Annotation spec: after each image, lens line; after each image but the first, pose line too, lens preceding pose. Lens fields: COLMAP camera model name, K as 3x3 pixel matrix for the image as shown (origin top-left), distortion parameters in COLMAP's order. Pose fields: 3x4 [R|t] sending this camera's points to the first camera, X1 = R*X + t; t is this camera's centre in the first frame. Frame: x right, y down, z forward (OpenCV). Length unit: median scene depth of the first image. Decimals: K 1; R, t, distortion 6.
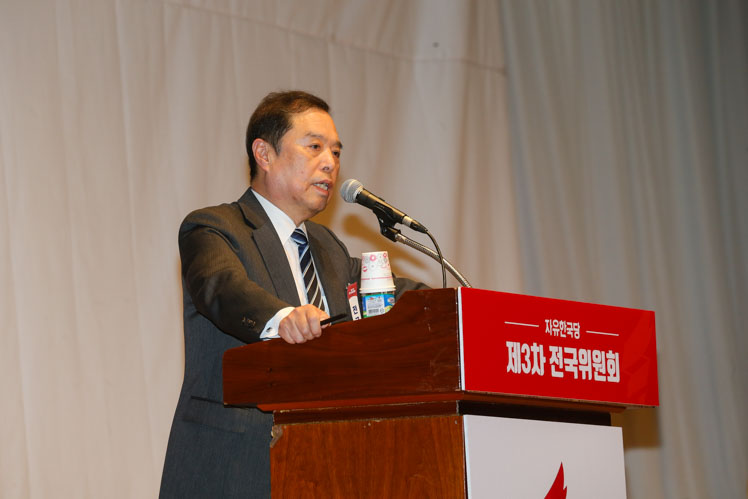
lens RADIAL K [[4194.5, 0, 376.4], [0, 4194.5, 249.5], [0, 0, 1]] dist [1.771316, 0.000000]
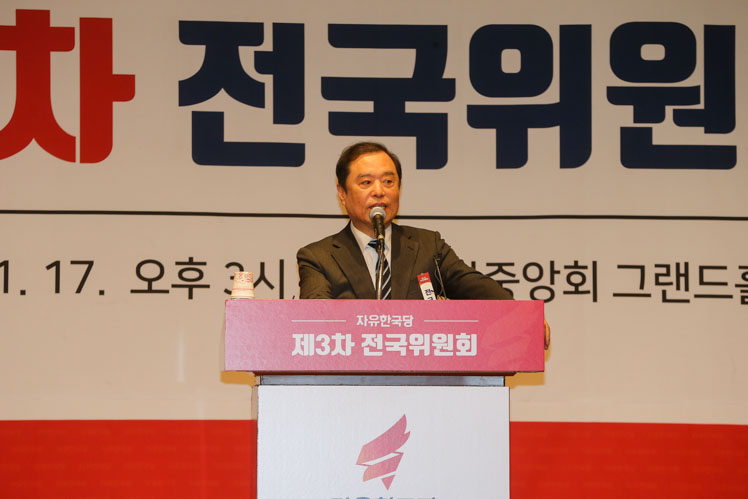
lens RADIAL K [[4194.5, 0, 376.2], [0, 4194.5, 241.7], [0, 0, 1]] dist [1.771316, 0.000000]
pose [[0.523959, 0.019913, -0.851511, 1.231811], [0.058119, 0.996561, 0.059067, -0.090203], [0.849758, -0.080438, 0.521000, 0.267262]]
